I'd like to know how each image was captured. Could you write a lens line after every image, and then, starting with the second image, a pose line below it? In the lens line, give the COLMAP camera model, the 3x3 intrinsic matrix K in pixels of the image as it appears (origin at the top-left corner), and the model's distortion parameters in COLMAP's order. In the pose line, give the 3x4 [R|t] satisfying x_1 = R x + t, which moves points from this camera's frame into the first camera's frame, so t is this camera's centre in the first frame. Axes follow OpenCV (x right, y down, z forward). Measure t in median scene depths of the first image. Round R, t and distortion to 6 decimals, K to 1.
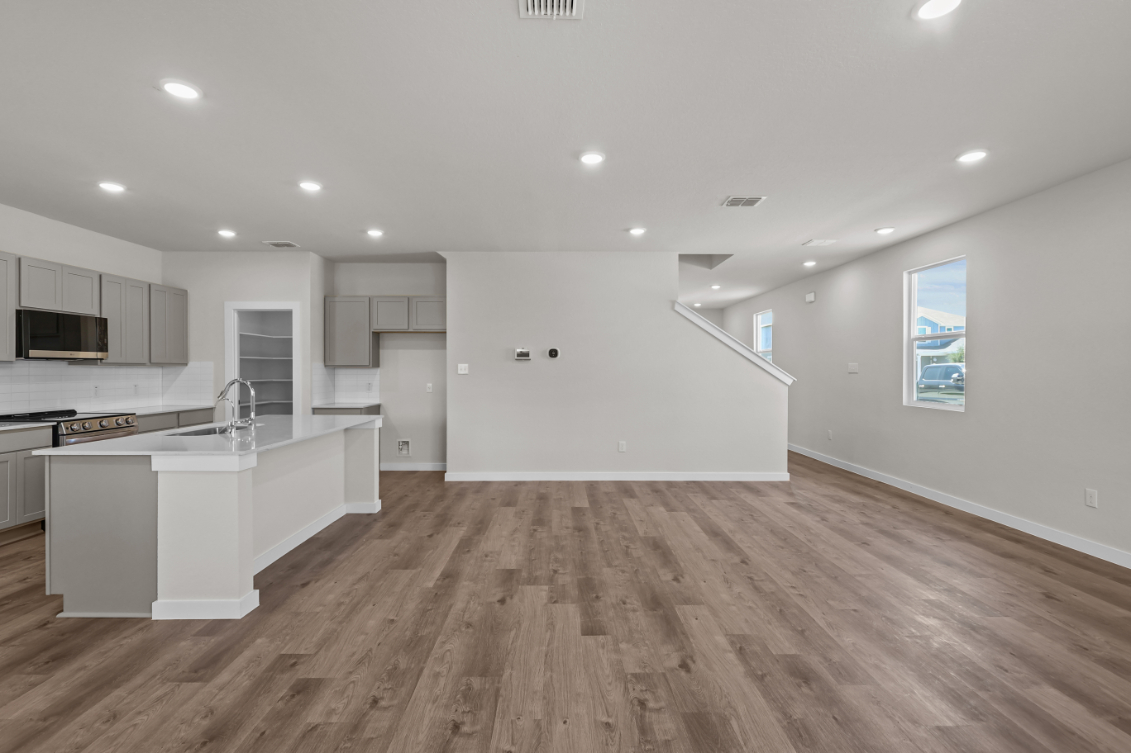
lens RADIAL K [[517.4, 0, 559.1], [0, 517.4, 371.2], [0, 0, 1]] dist [-0.002265, -0.000063]
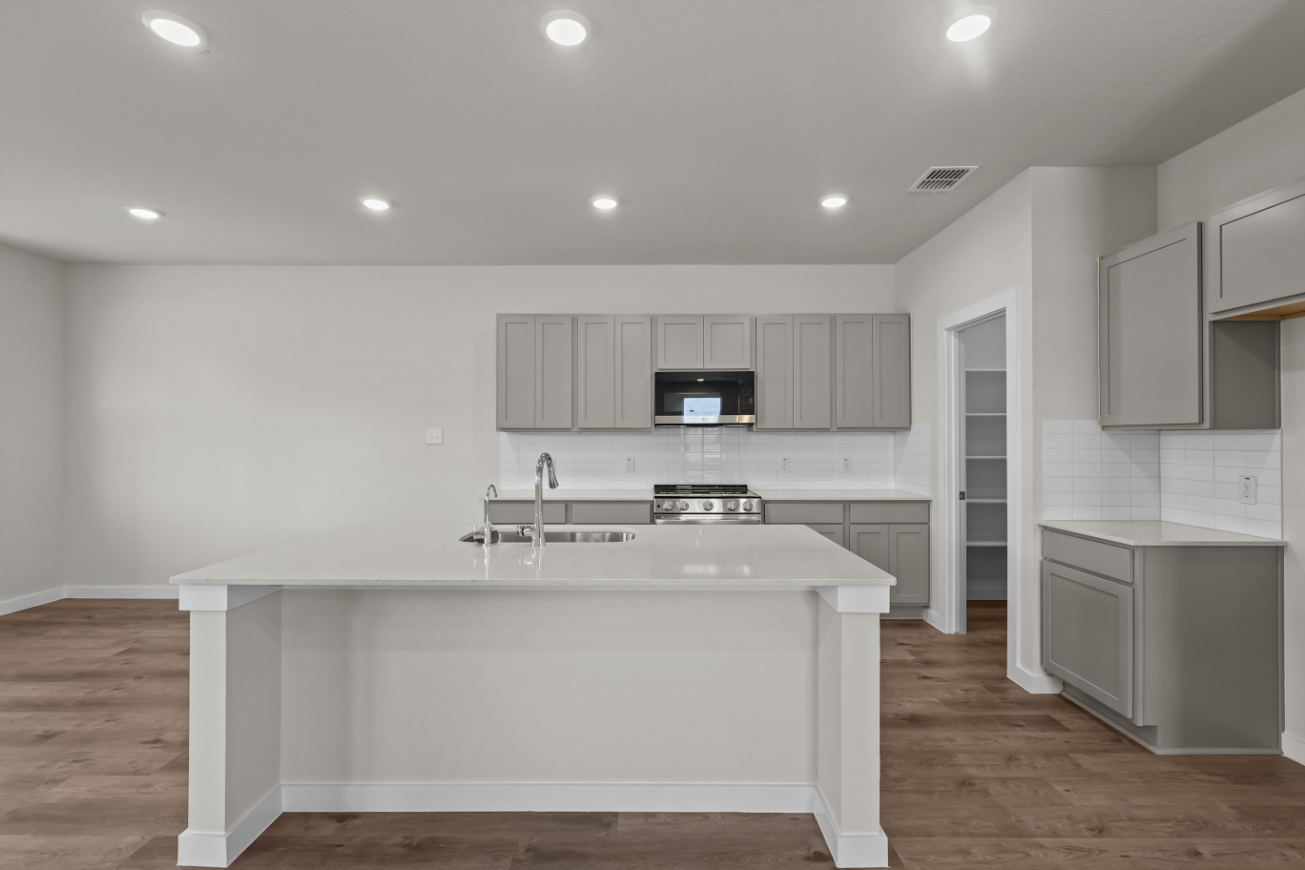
lens RADIAL K [[599.8, 0, 652.5], [0, 599.8, 435.0], [0, 0, 1]] dist [-0.001134, -0.000220]
pose [[-0.003686, -0.006575, -0.999972, 0.028040], [-0.001769, 0.999977, -0.006569, -0.000071], [0.999992, 0.001745, -0.003697, 0.761531]]
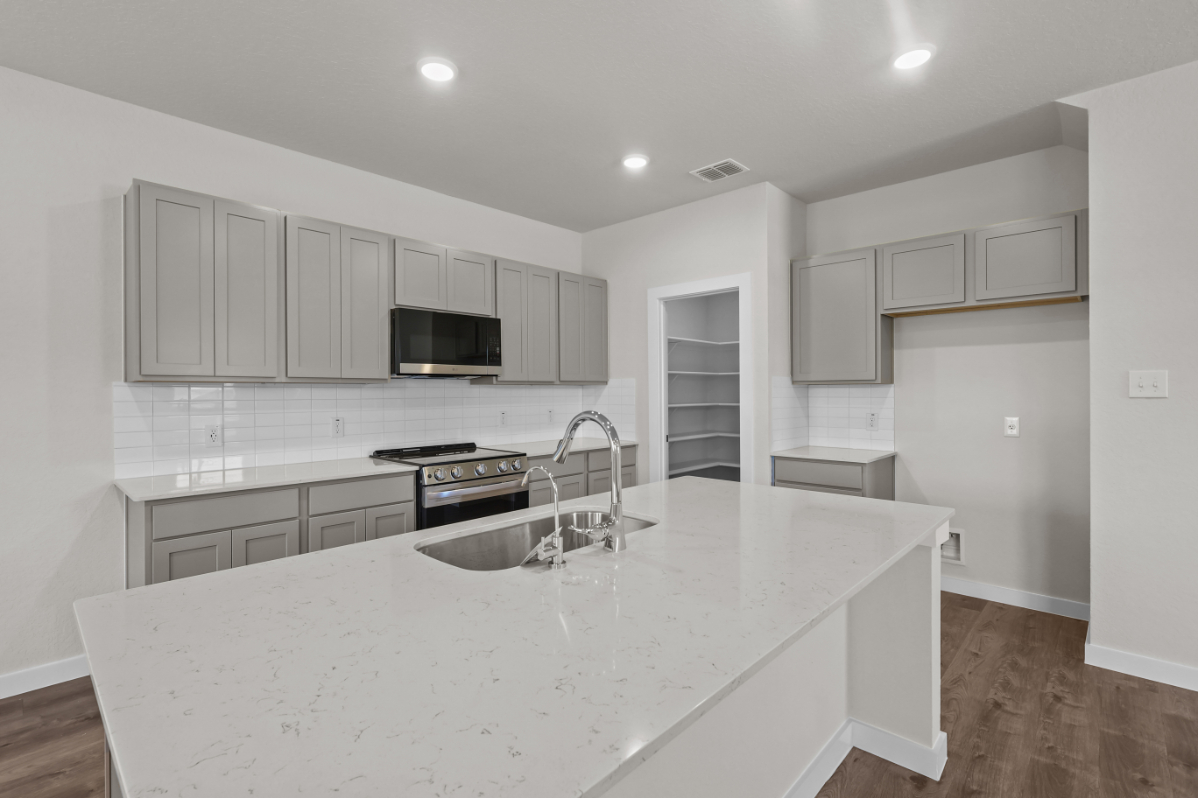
lens RADIAL K [[548.1, 0, 592.2], [0, 548.1, 393.4], [0, 0, 1]] dist [-0.002265, -0.000063]
pose [[0.723230, -0.002706, -0.690602, -0.228219], [0.004424, 0.999990, 0.000715, 0.001247], [0.690593, -0.003572, 0.723234, 0.479727]]
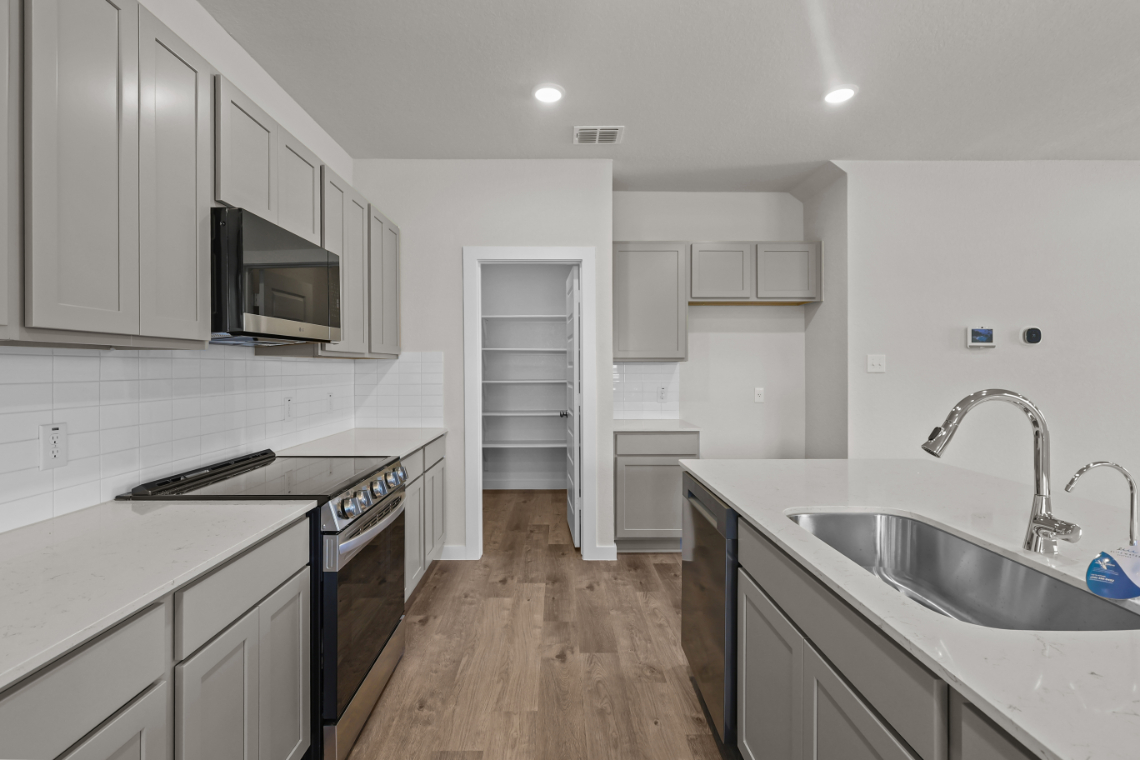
lens RADIAL K [[533.7, 0, 565.2], [0, 533.7, 366.9], [0, 0, 1]] dist [0.001168, -0.000038]
pose [[0.999946, -0.002768, 0.010018, -0.603035], [0.002796, 0.999992, -0.002759, 0.000696], [-0.010011, 0.002786, 0.999946, 0.456767]]
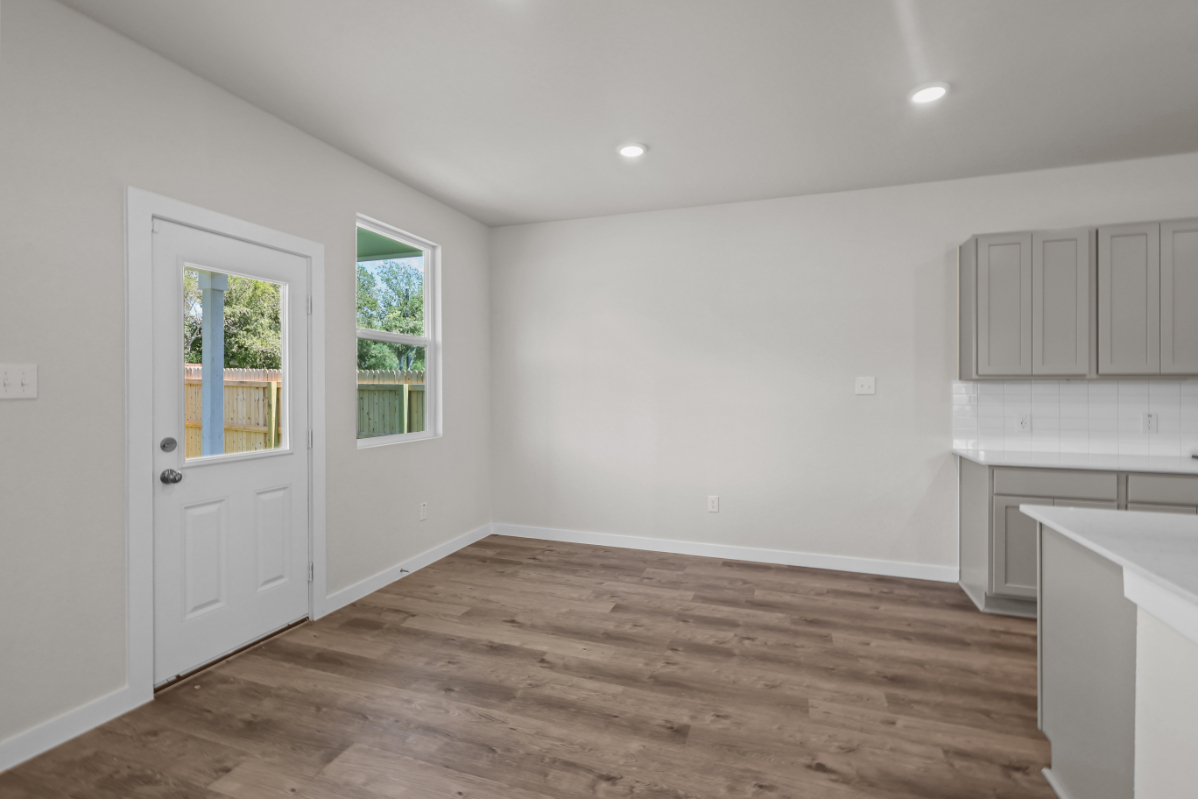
lens RADIAL K [[556.1, 0, 598.6], [0, 556.1, 386.1], [0, 0, 1]] dist [0.002932, 0.000697]
pose [[-0.333425, -0.001548, -0.942775, -0.065493], [-0.001594, 0.999998, -0.001078, -0.001196], [0.942775, 0.001143, -0.333427, 0.354260]]
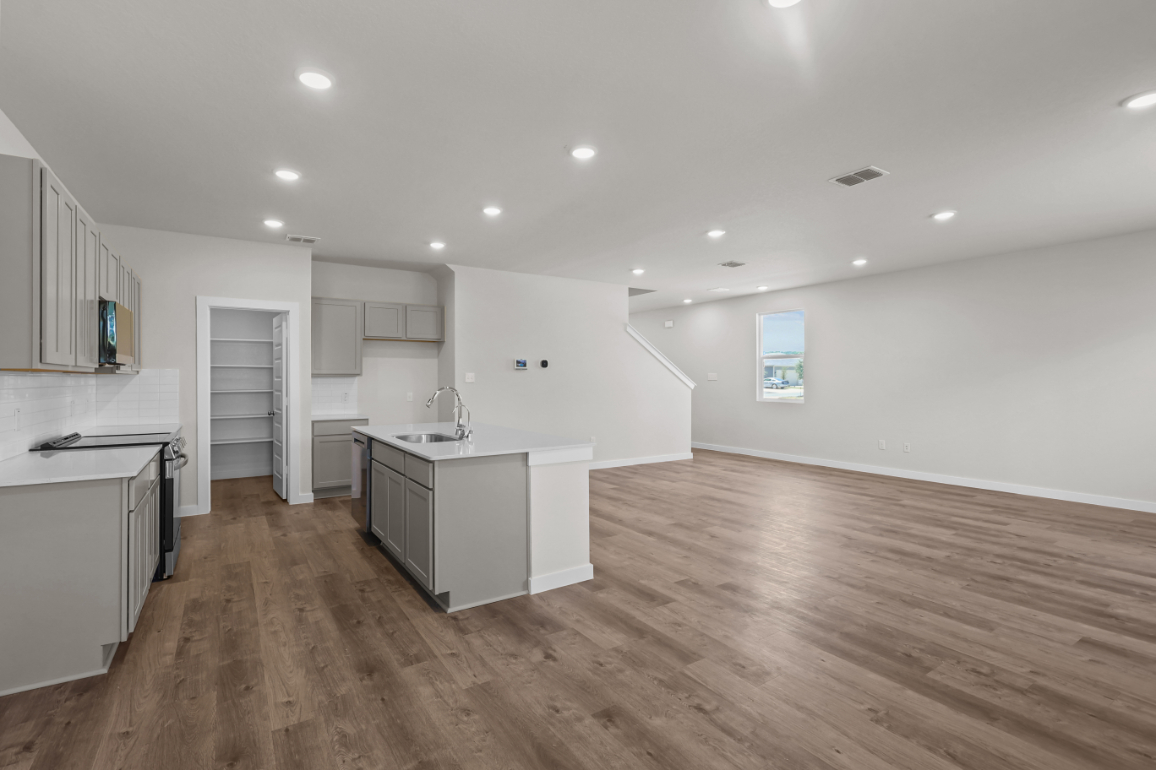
lens RADIAL K [[535.9, 0, 564.8], [0, 535.9, 374.6], [0, 0, 1]] dist [0.000952, 0.000168]
pose [[0.845462, 0.001563, 0.534034, -0.677608], [0.003509, 0.999958, -0.008482, -0.000531], [-0.534024, 0.009045, 0.845421, -0.029396]]
